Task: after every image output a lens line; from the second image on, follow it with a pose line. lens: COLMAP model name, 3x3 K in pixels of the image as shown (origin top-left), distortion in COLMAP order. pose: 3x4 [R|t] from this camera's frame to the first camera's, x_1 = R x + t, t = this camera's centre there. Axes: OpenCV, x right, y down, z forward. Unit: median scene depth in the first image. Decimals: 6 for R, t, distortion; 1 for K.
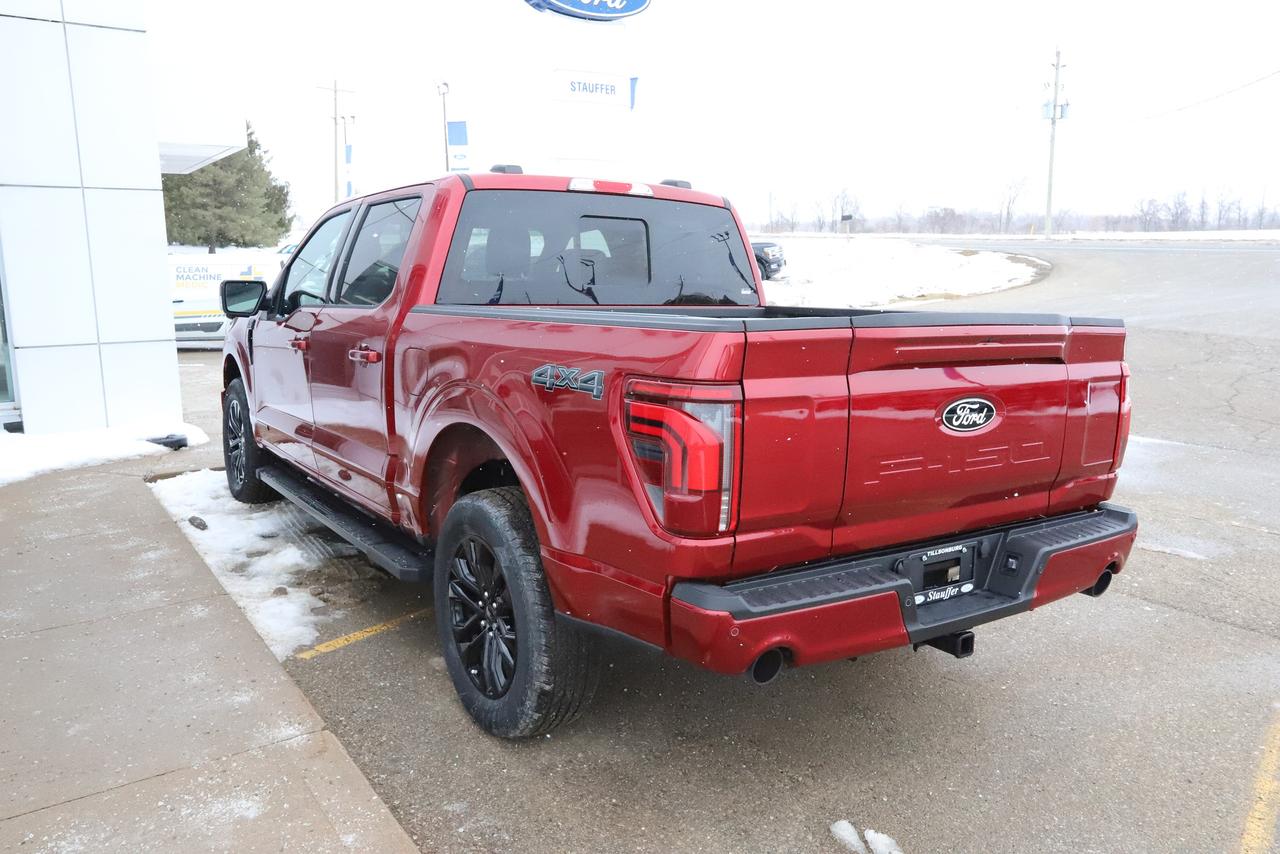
lens RADIAL K [[979.9, 0, 640.0], [0, 979.9, 427.0], [0, 0, 1]] dist [-0.027133, 0.001163]
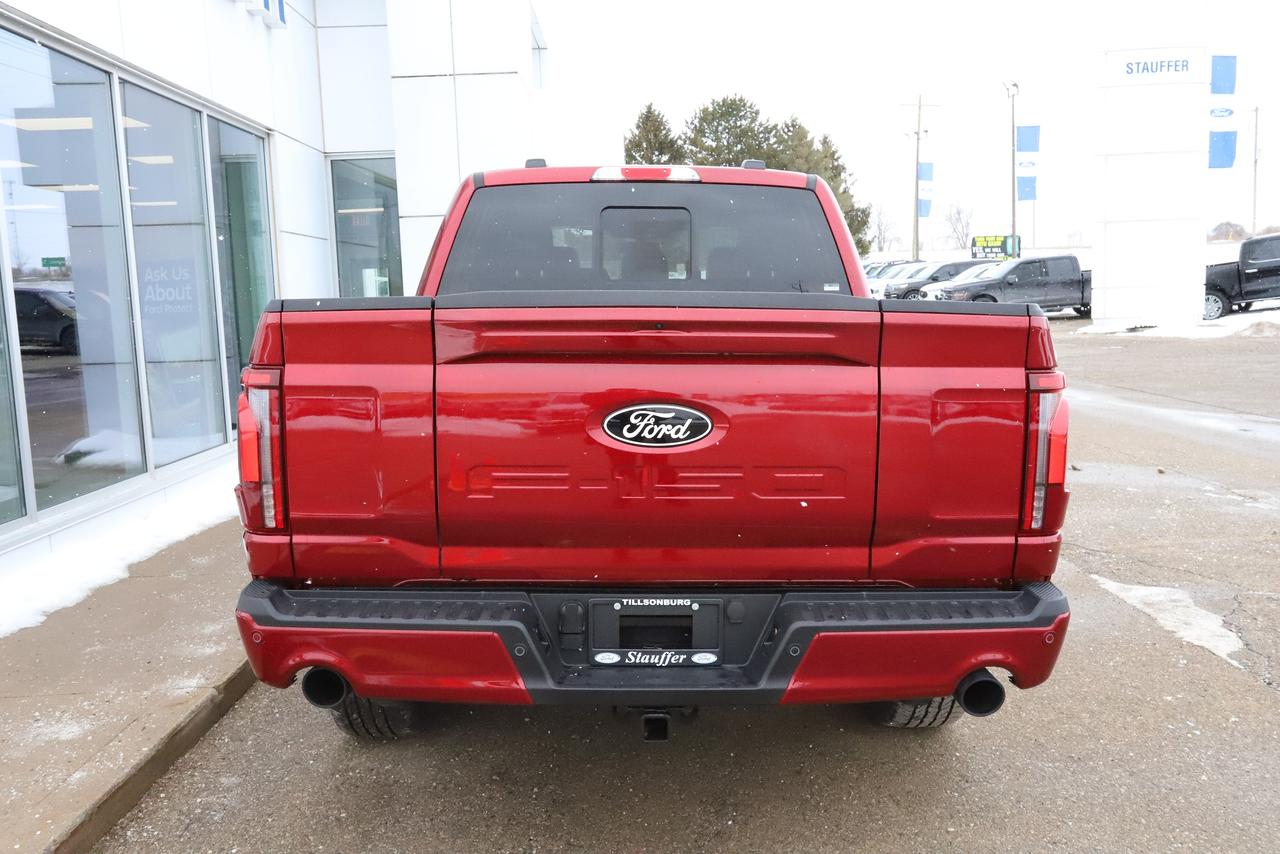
lens RADIAL K [[1026.6, 0, 640.0], [0, 1026.6, 427.0], [0, 0, 1]] dist [-0.004127, 0.015497]
pose [[0.835891, 0.054032, -0.546229, 0.746117], [-0.069793, 0.997528, -0.008131, -0.003861], [0.544439, 0.044920, 0.837596, 0.312403]]
